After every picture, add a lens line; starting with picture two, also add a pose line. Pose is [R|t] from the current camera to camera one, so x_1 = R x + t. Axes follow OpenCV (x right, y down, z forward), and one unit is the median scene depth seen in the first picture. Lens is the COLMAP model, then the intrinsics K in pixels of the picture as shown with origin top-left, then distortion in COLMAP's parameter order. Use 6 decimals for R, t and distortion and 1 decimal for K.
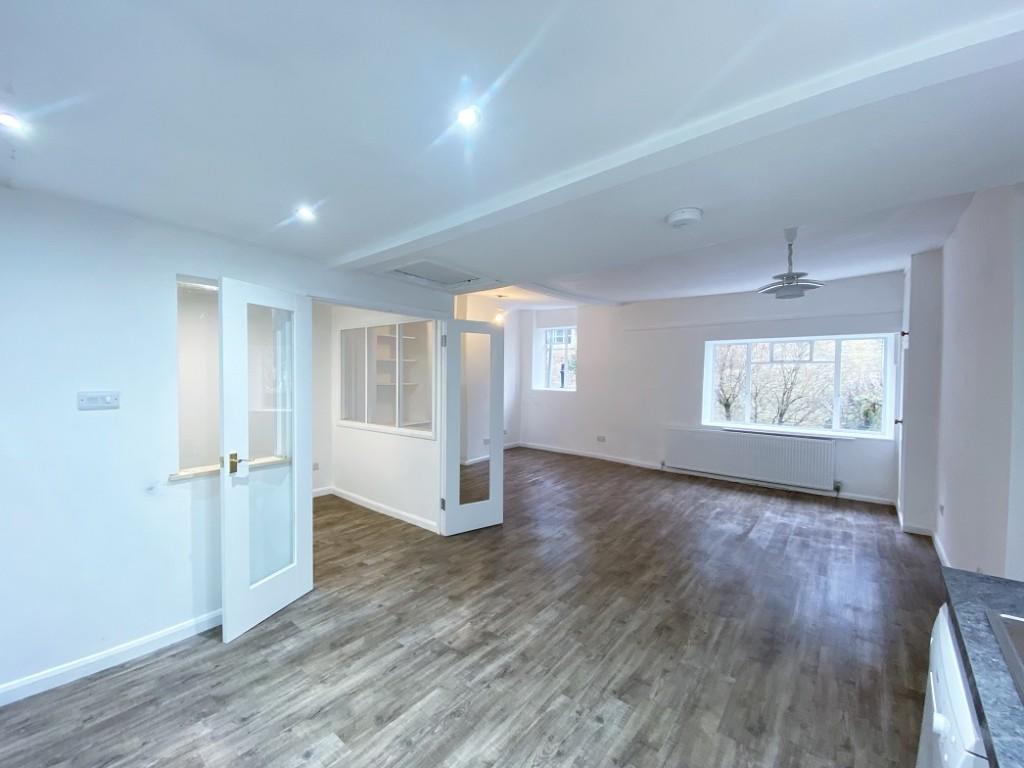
lens RADIAL K [[413.7, 0, 511.2], [0, 413.7, 381.8], [0, 0, 1]] dist [-0.009703, -0.005848]
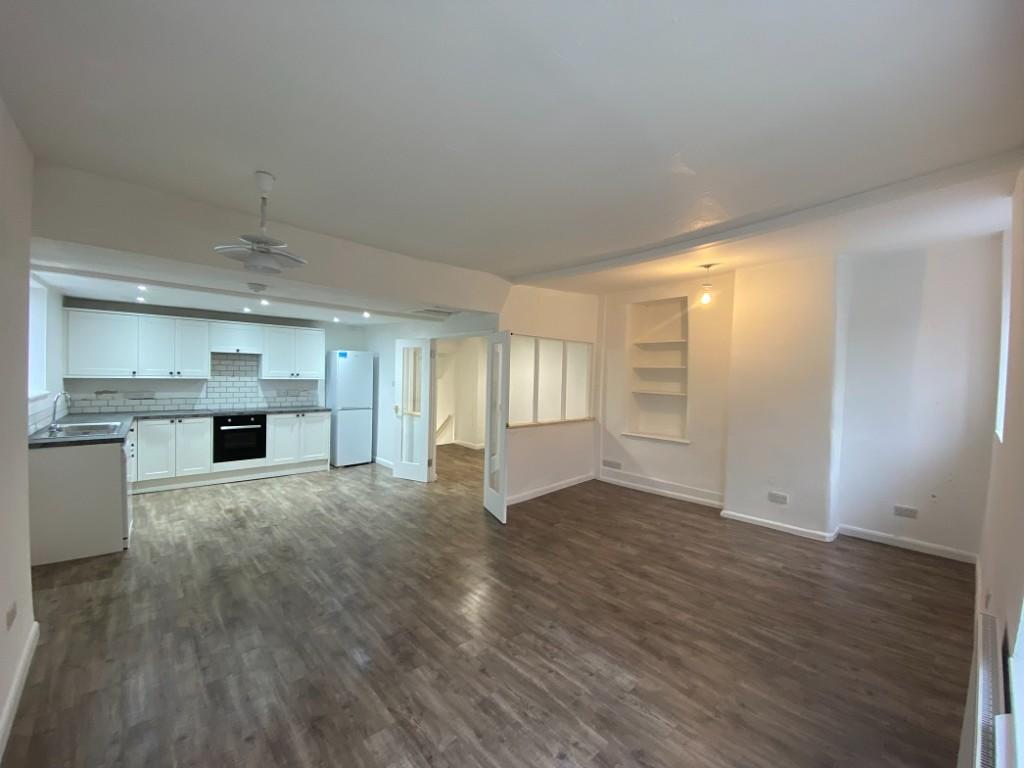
lens RADIAL K [[413.6, 0, 514.0], [0, 413.6, 382.4], [0, 0, 1]] dist [0.013152, -0.016097]
pose [[-0.144865, 0.012144, -0.989377, 1.532183], [-0.046301, 0.998746, 0.019039, -0.050030], [0.988367, 0.048567, -0.144121, 1.779505]]
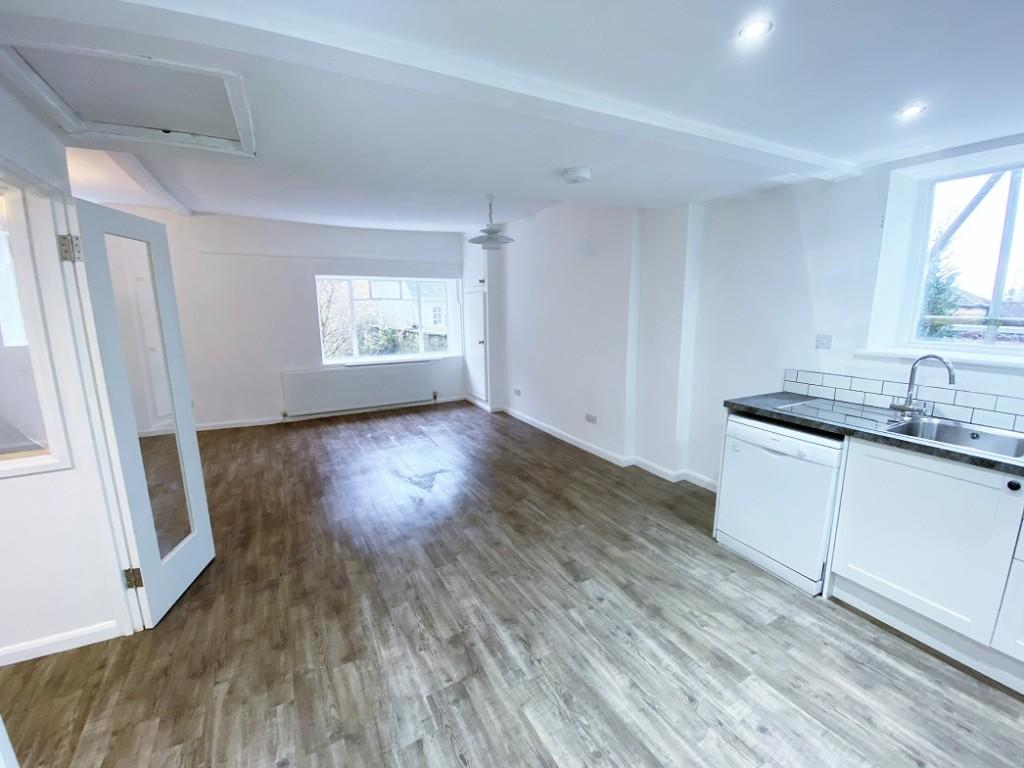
lens RADIAL K [[413.6, 0, 510.8], [0, 413.6, 380.3], [0, 0, 1]] dist [0.013152, -0.016097]
pose [[0.370383, -0.174316, 0.912376, -0.596329], [0.032571, 0.984067, 0.174791, -0.032348], [-0.928308, -0.035023, 0.370159, 0.533740]]
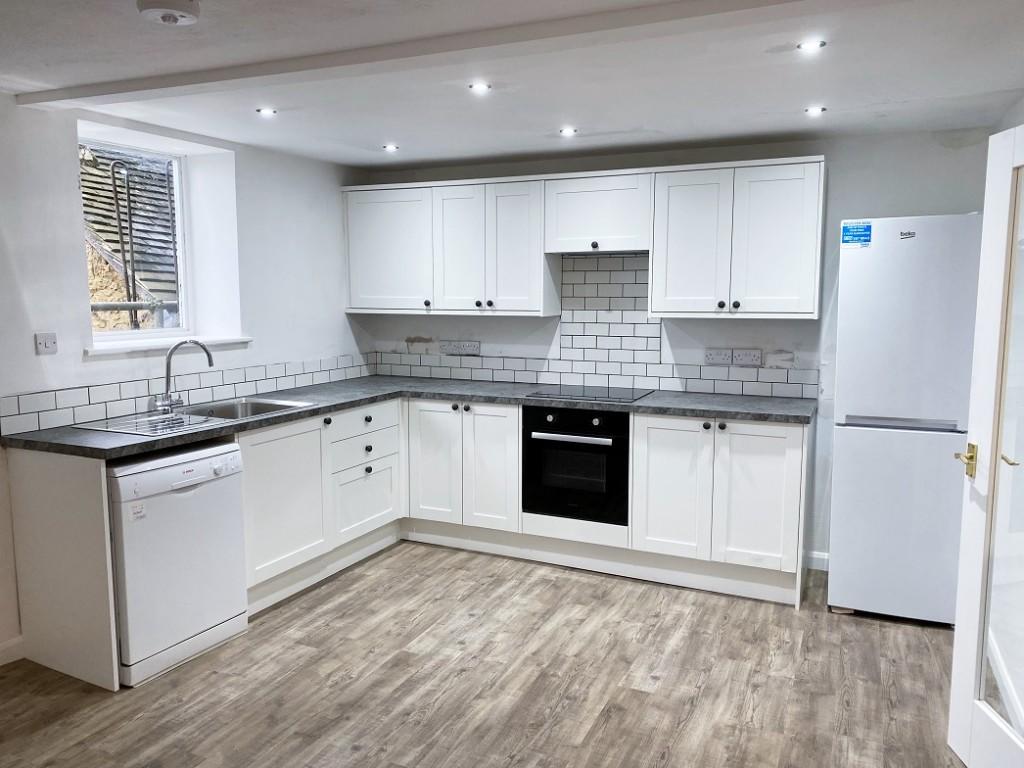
lens RADIAL K [[781.1, 0, 506.7], [0, 781.1, 373.9], [0, 0, 1]] dist [0.025331, -0.018965]
pose [[-0.968785, 0.020136, -0.247082, 0.192635], [-0.011910, 0.991764, 0.127520, -0.047213], [0.247615, 0.126482, -0.960567, 1.584393]]
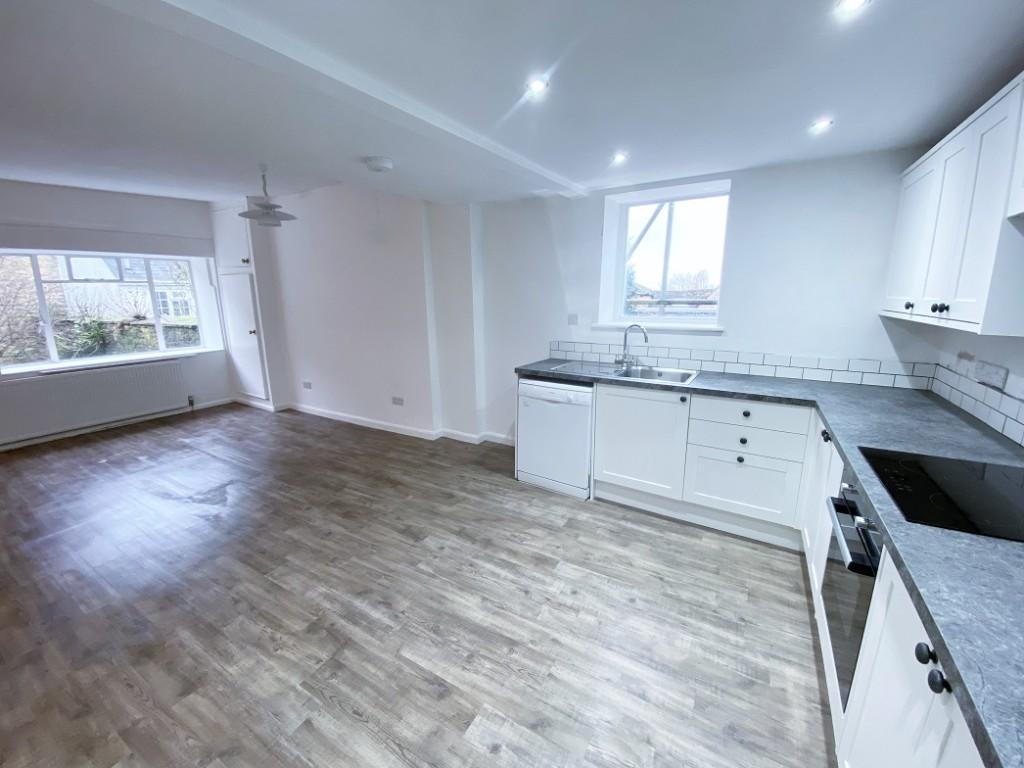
lens RADIAL K [[413.6, 0, 511.6], [0, 413.6, 379.7], [0, 0, 1]] dist [0.013152, -0.016097]
pose [[-0.156356, -0.210948, 0.964911, -0.703771], [0.023657, 0.975847, 0.217172, -0.027942], [-0.987417, 0.056783, -0.147589, 0.618247]]
